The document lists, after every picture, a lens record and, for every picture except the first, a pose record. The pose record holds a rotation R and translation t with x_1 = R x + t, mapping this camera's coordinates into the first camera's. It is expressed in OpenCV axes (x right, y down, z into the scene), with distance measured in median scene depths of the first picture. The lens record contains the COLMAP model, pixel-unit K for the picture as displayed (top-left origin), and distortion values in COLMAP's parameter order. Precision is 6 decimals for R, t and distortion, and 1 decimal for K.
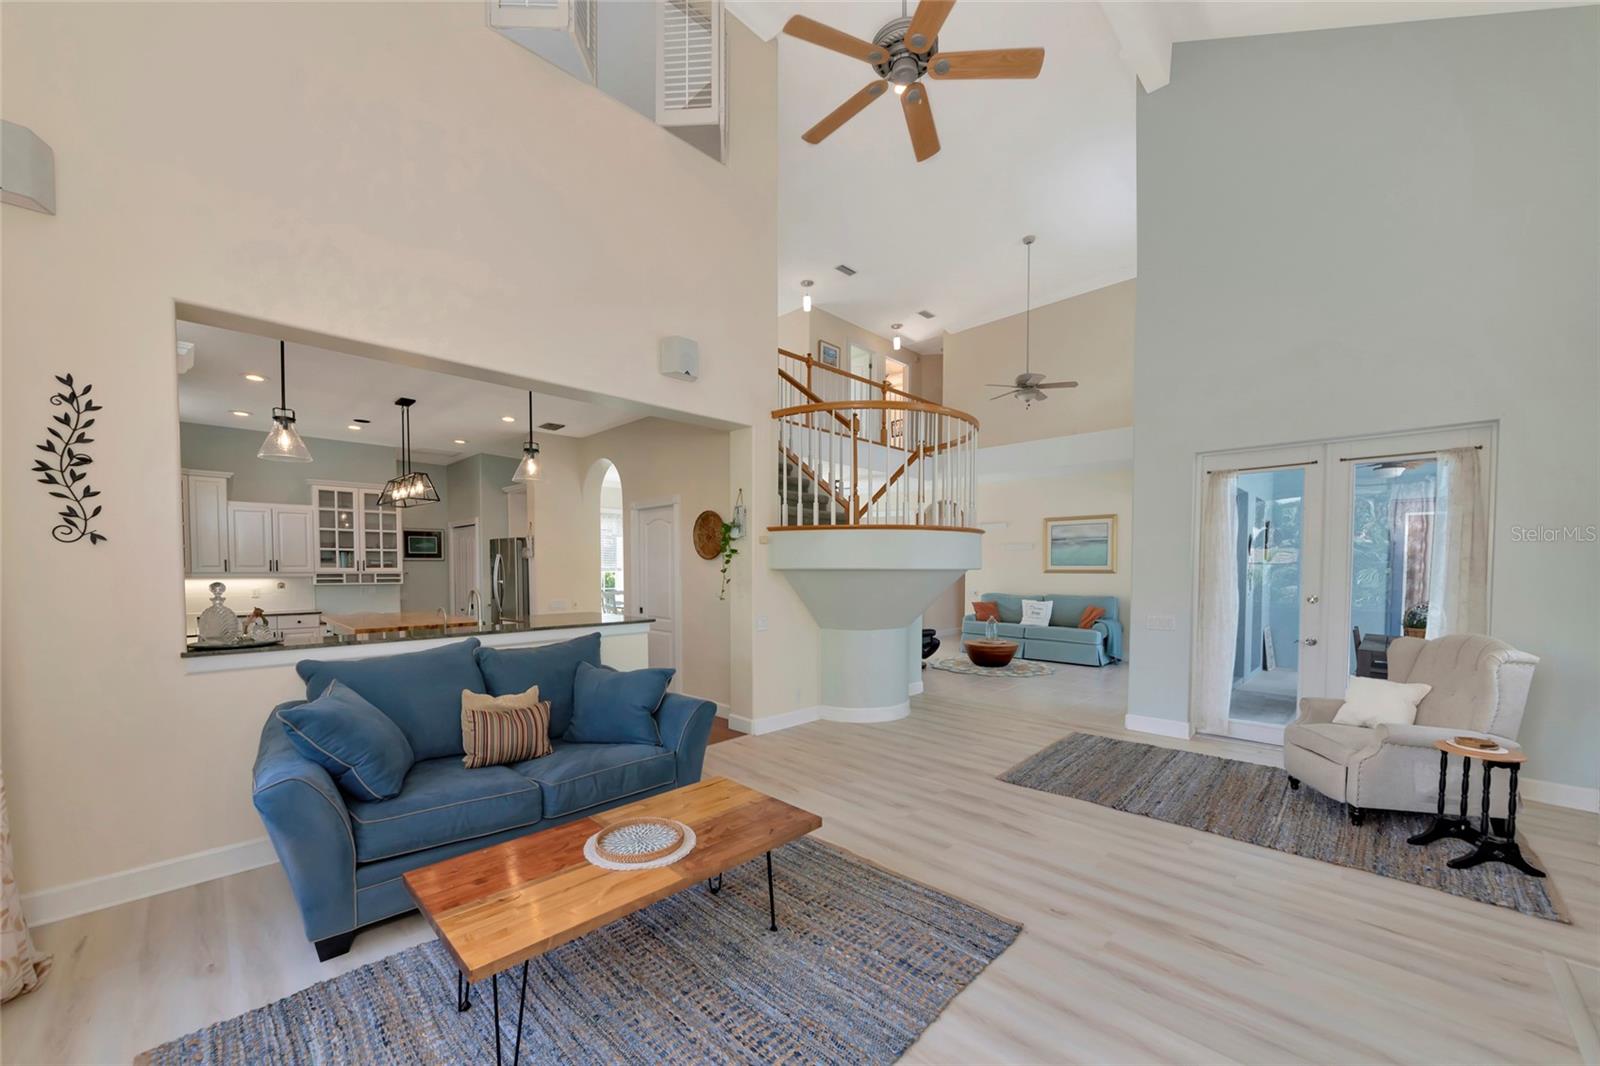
lens RADIAL K [[602.2, 0, 762.8], [0, 602.2, 589.8], [0, 0, 1]] dist [0.000184, -0.000001]
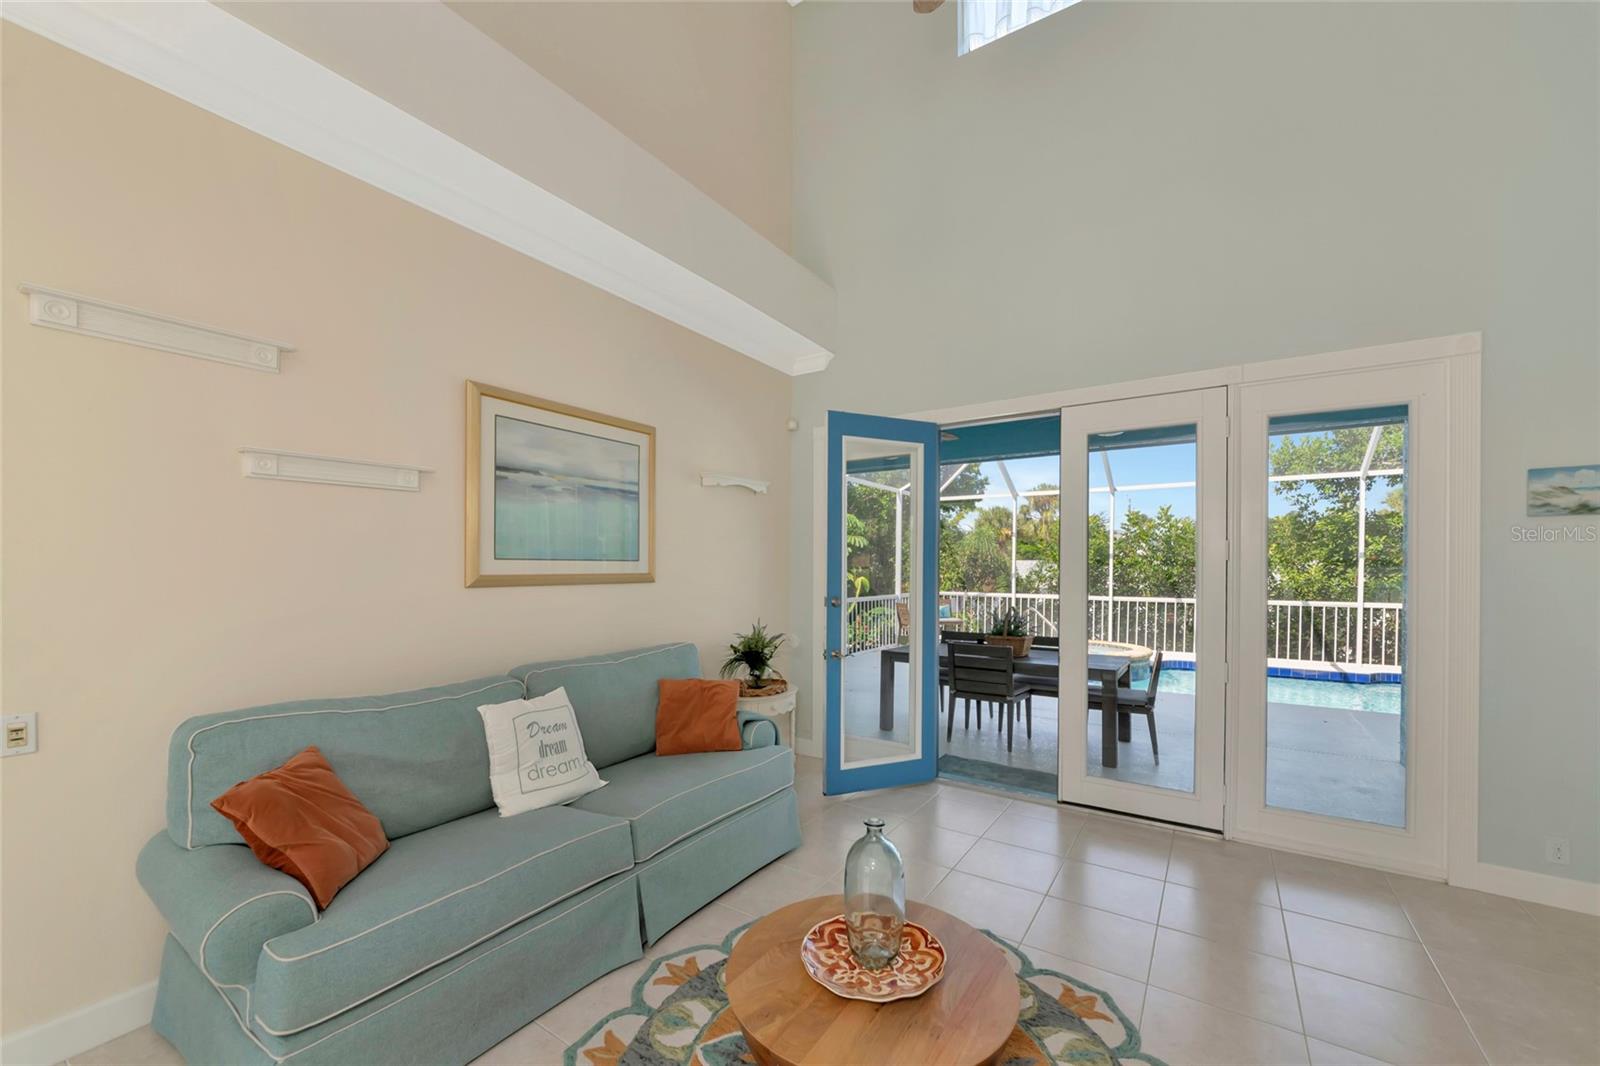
lens RADIAL K [[623.4, 0, 847.2], [0, 623.4, 567.3], [0, 0, 1]] dist [0.000048, -0.000050]
pose [[-0.273408, -0.000178, 0.961898, 0.304212], [0.035194, 0.999329, 0.010188, -0.063832], [-0.961254, 0.036639, -0.273218, 1.719234]]
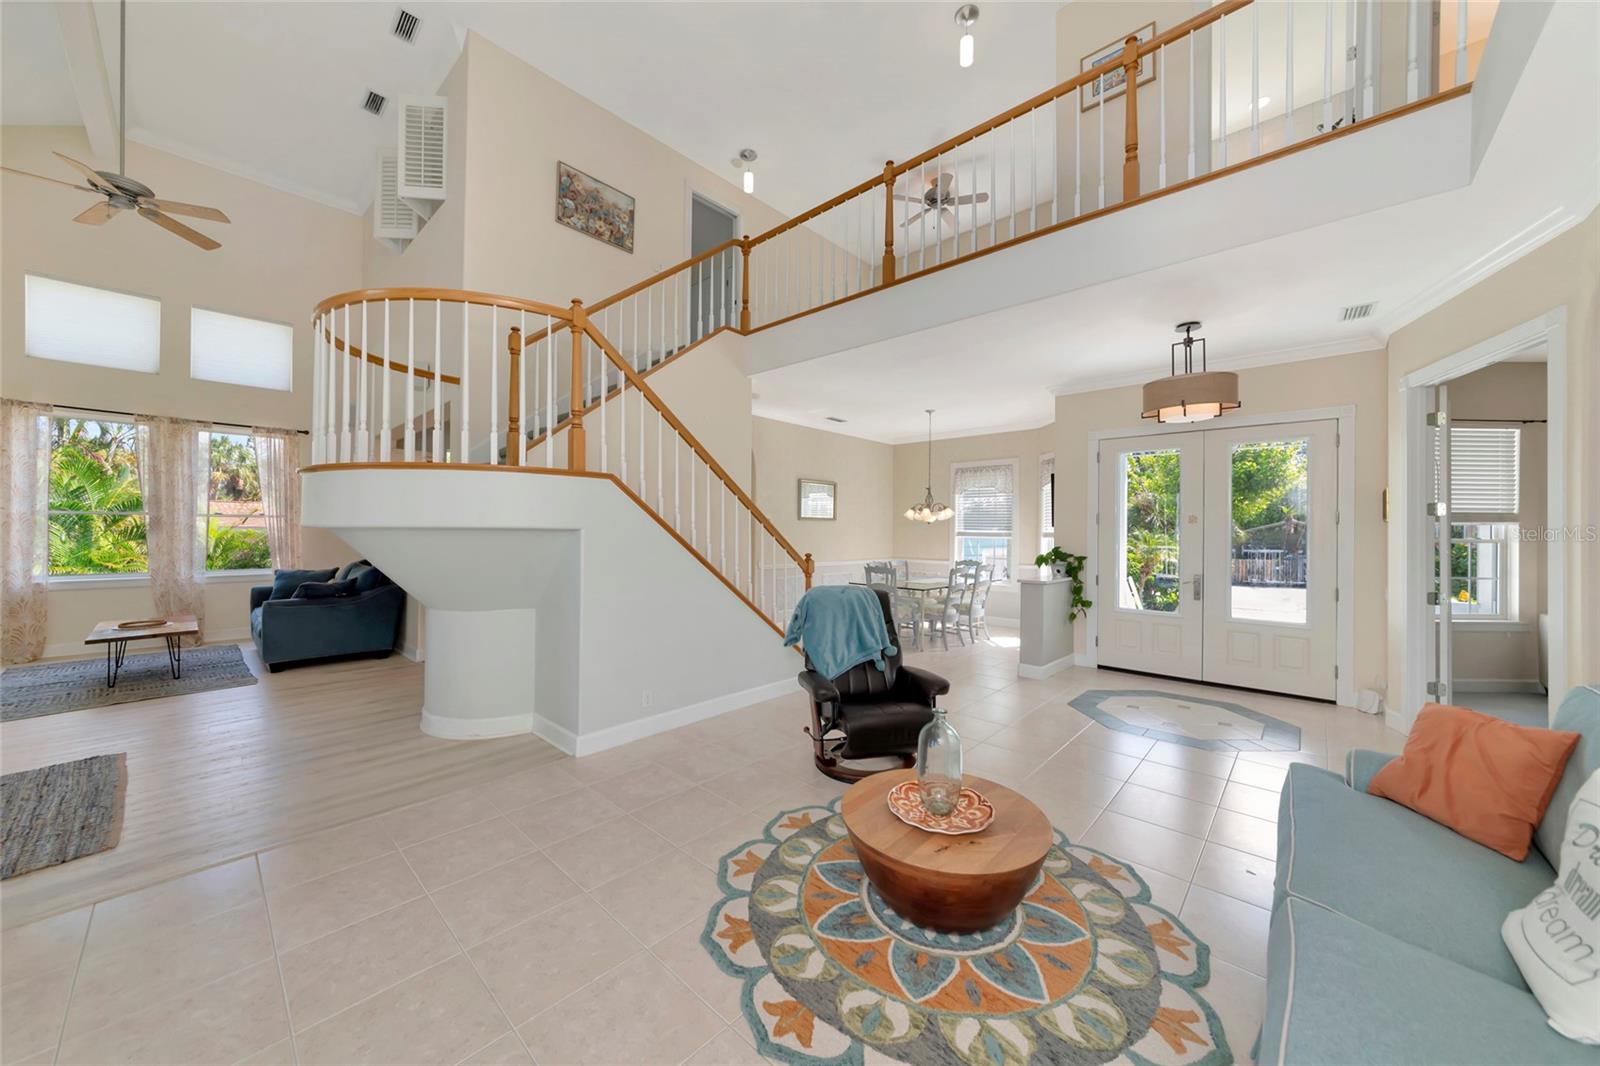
lens RADIAL K [[554.8, 0, 808.9], [0, 554.8, 529.2], [0, 0, 1]] dist [0.000024, -0.000036]
pose [[0.061971, 0.000199, -0.998078, 1.015627], [-0.047272, 0.998878, -0.002736, -0.054622], [0.996958, 0.047351, 0.061910, 1.493677]]
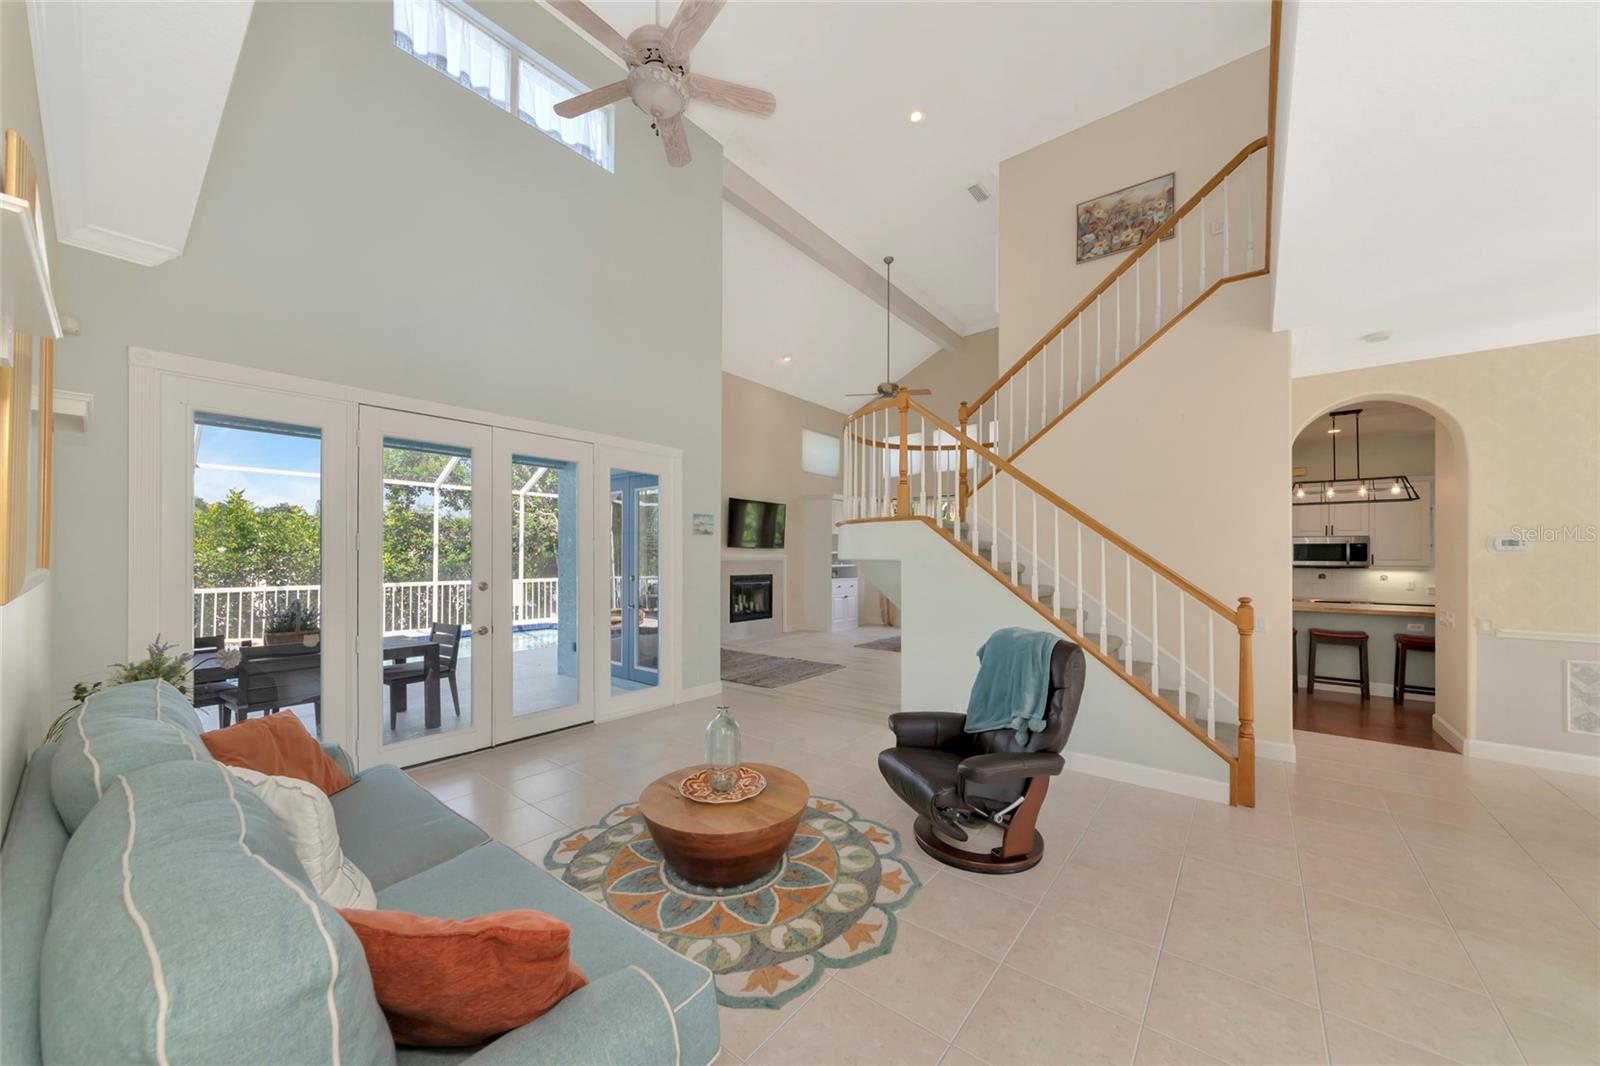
lens RADIAL K [[547.5, 0, 779.5], [0, 547.5, 557.4], [0, 0, 1]] dist [0.005899, 0.000151]
pose [[-0.992994, -0.005157, -0.118049, 0.625112], [-0.009550, 0.999282, 0.036677, -0.077545], [0.117775, 0.037548, -0.992330, 2.103520]]
